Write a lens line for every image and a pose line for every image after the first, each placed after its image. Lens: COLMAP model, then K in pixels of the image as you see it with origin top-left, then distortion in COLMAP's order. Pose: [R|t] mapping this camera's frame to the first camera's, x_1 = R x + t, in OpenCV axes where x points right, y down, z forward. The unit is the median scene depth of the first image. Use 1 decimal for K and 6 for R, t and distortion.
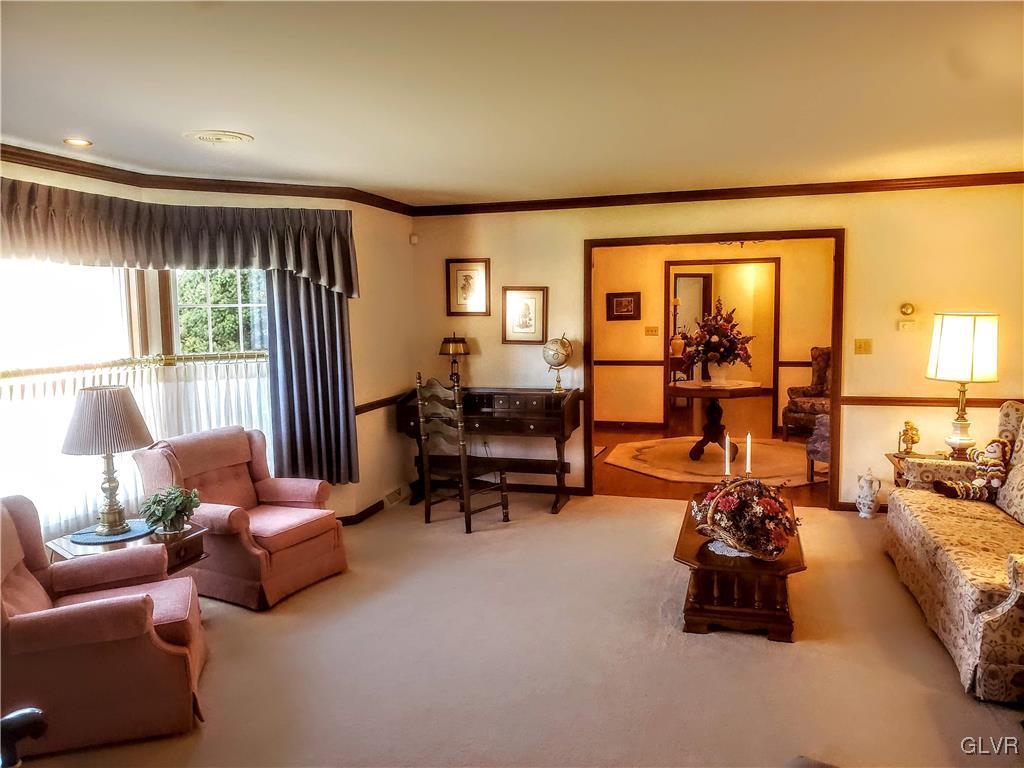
lens RADIAL K [[797.2, 0, 489.0], [0, 797.2, 386.3], [0, 0, 1]] dist [0.009084, -0.004250]
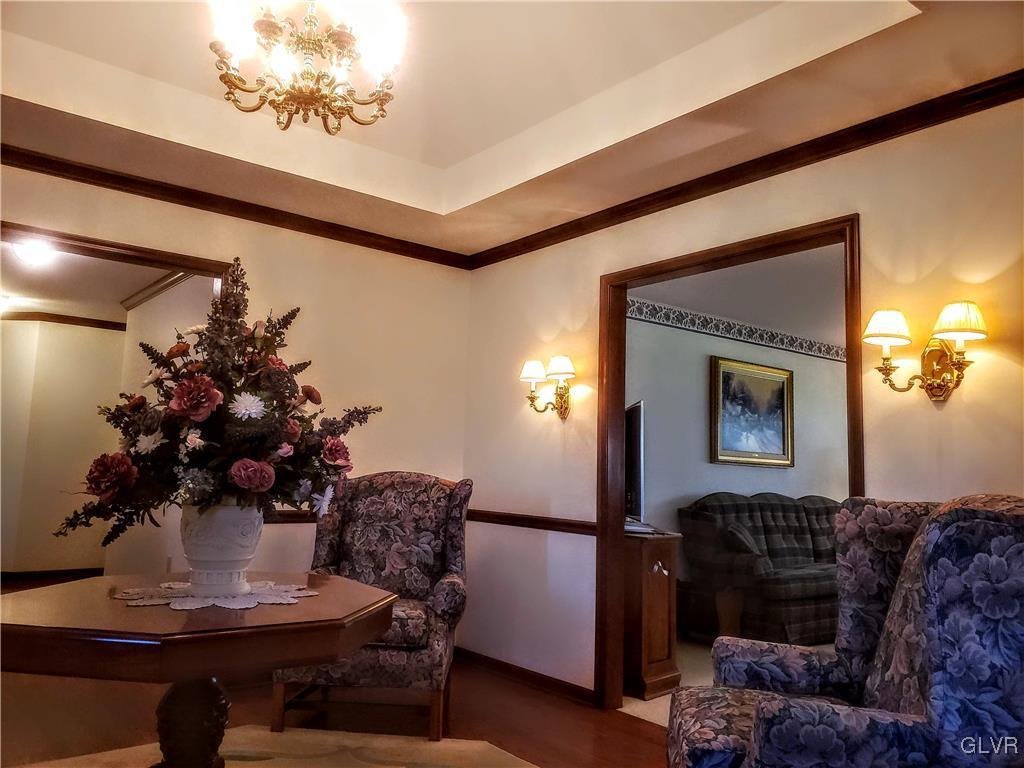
lens RADIAL K [[797.2, 0, 489.0], [0, 797.2, 386.3], [0, 0, 1]] dist [0.009084, -0.004250]
pose [[0.576730, 0.120020, 0.808070, 0.174748], [0.039464, 0.983901, -0.174302, -0.027562], [-0.815981, 0.132415, 0.562709, 1.070516]]
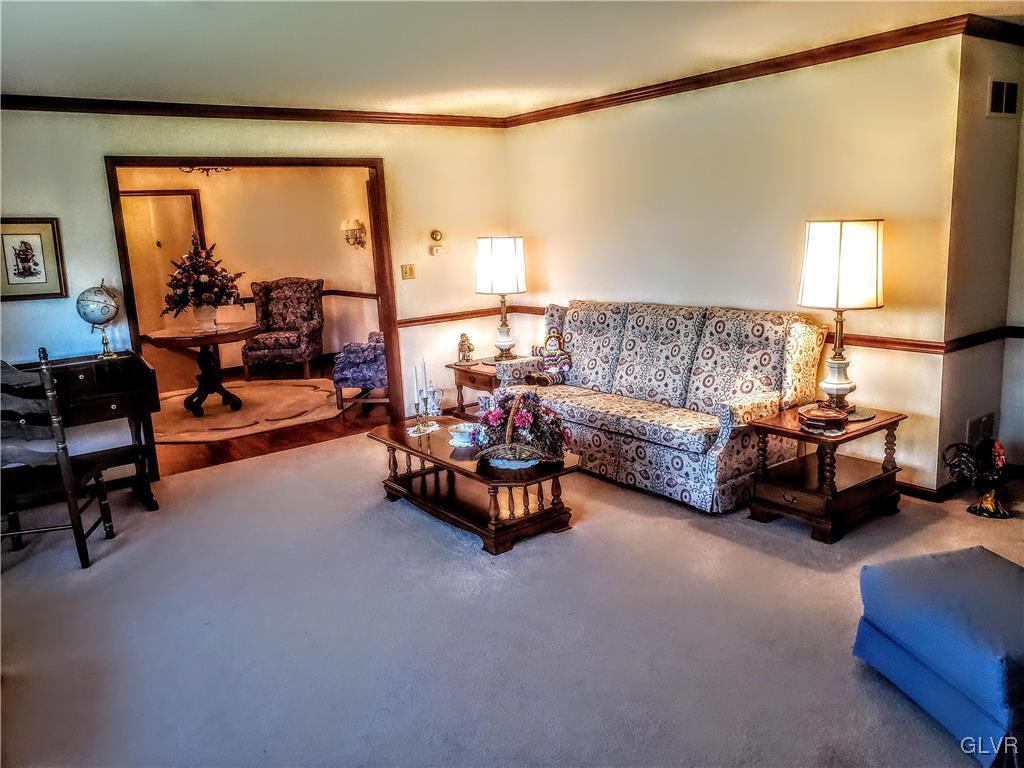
lens RADIAL K [[799.7, 0, 516.5], [0, 799.7, 376.5], [0, 0, 1]] dist [0.069776, -0.004135]
pose [[0.575917, -0.168968, 0.799856, -0.343444], [0.121893, 0.985219, 0.120359, -0.023048], [-0.808370, 0.028180, 0.588000, 0.248034]]
